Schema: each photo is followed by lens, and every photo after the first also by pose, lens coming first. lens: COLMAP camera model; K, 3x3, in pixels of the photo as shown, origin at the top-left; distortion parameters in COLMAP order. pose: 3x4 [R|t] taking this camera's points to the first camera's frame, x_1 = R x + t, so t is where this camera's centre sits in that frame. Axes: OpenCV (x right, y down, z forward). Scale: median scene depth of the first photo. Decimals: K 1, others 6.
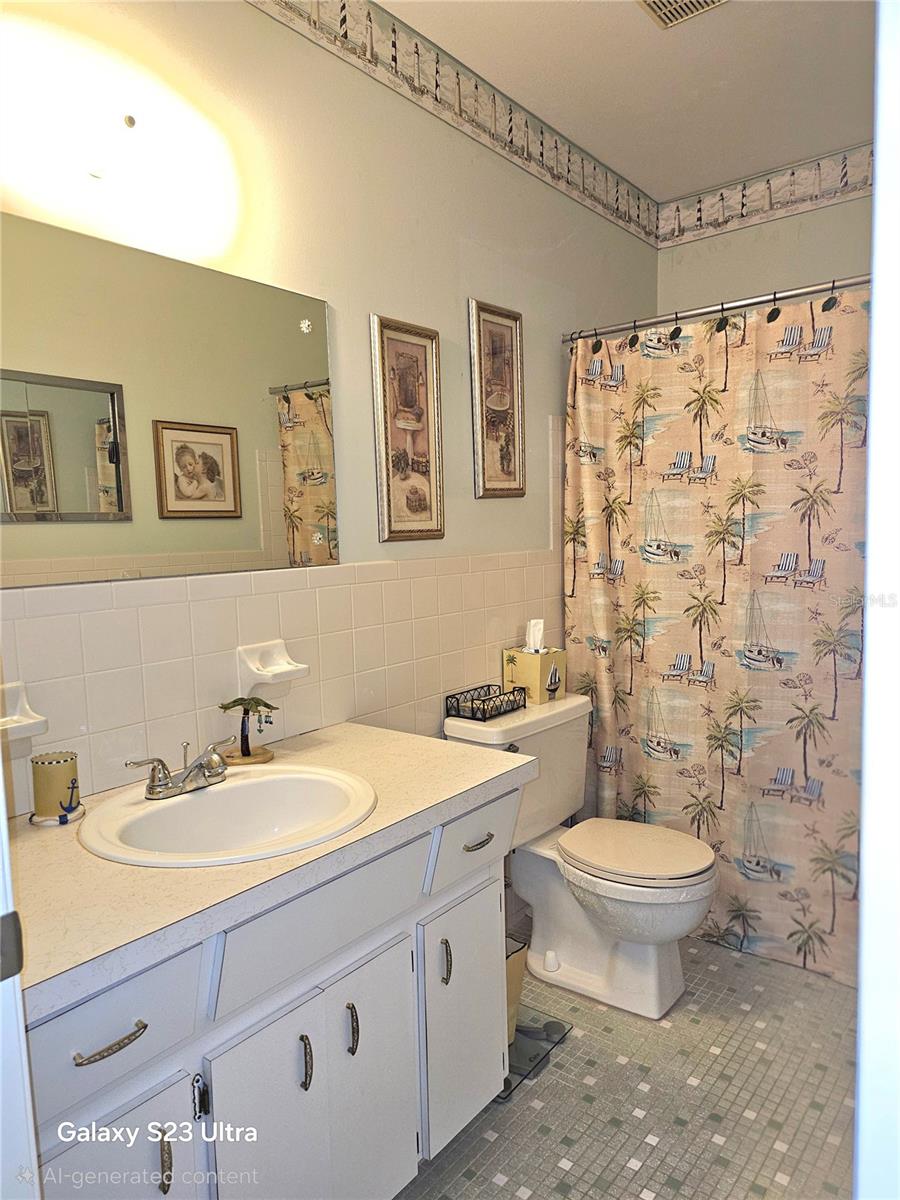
lens RADIAL K [[792.0, 0, 487.5], [0, 792.0, 614.9], [0, 0, 1]] dist [0.091023, -0.095702]
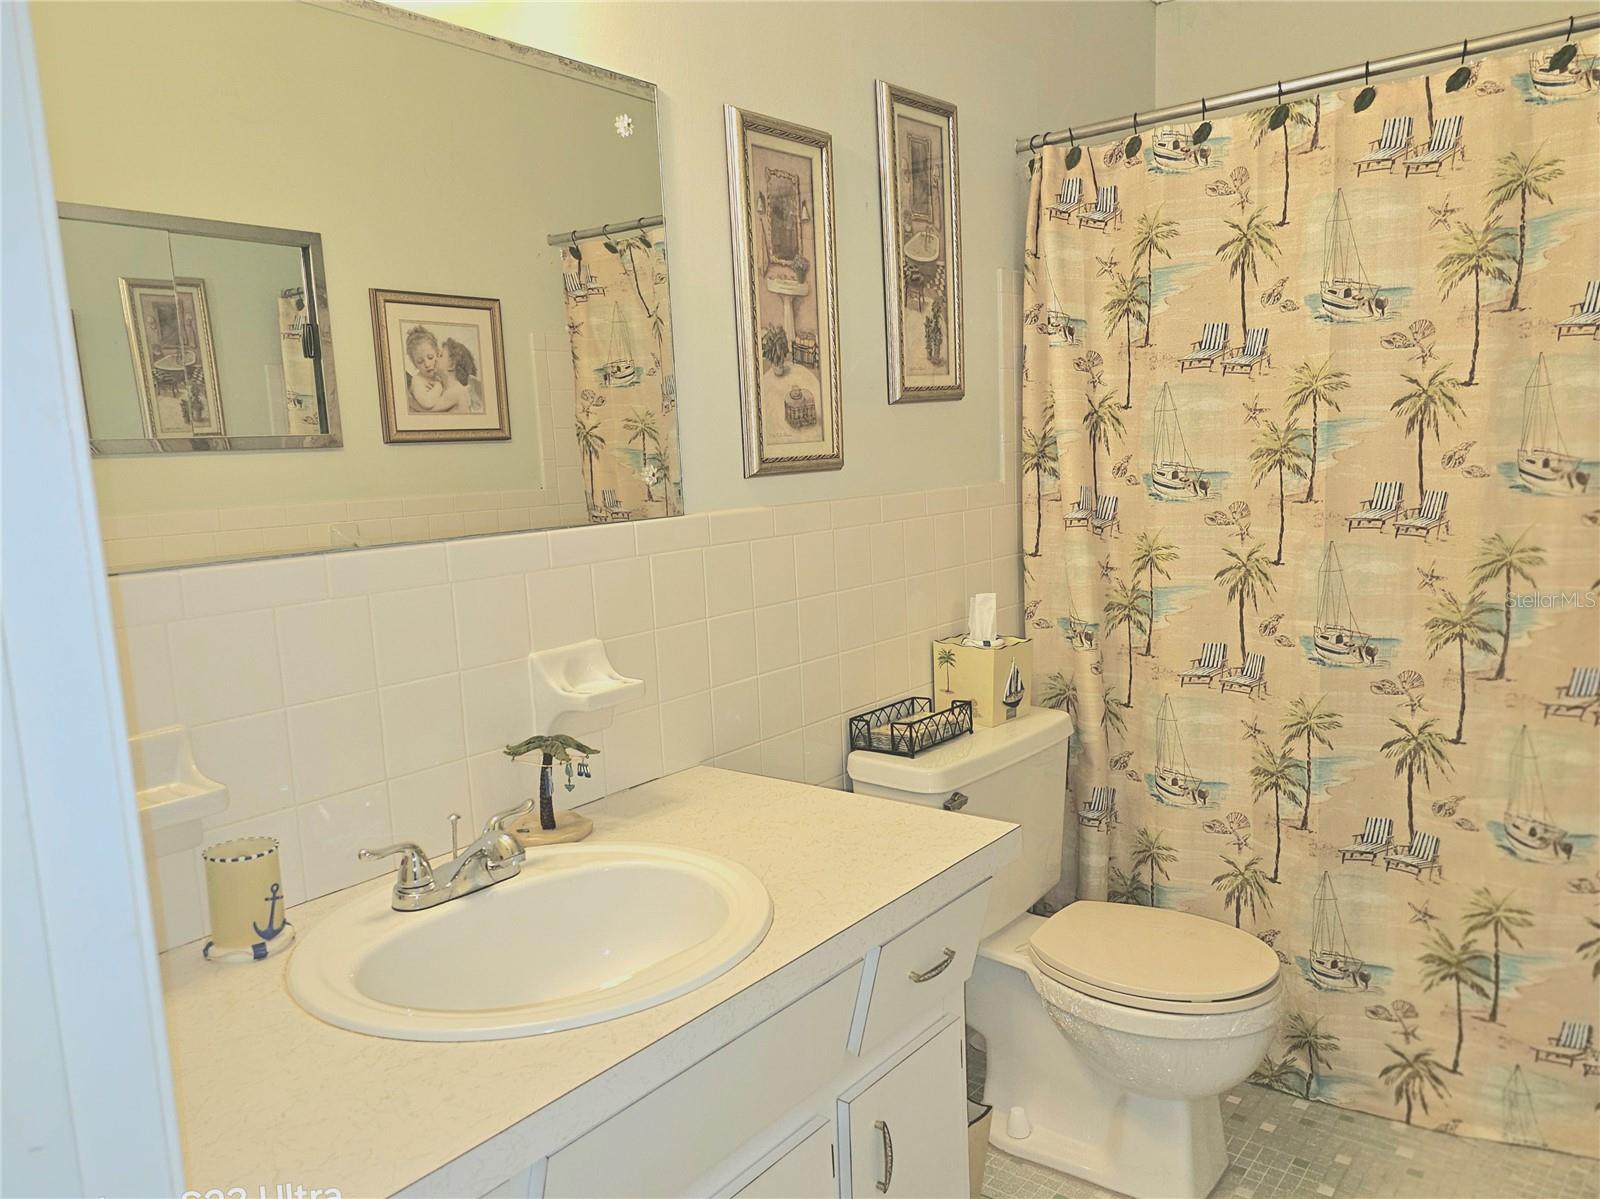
lens RADIAL K [[1062.7, 0, 810.0], [0, 1062.7, 595.6], [0, 0, 1]] dist [0.076853, -0.067274]
pose [[0.999819, -0.017637, 0.007086, -0.085840], [0.017366, 0.999181, 0.036534, -0.026278], [-0.007724, -0.036404, 0.999307, 0.147408]]
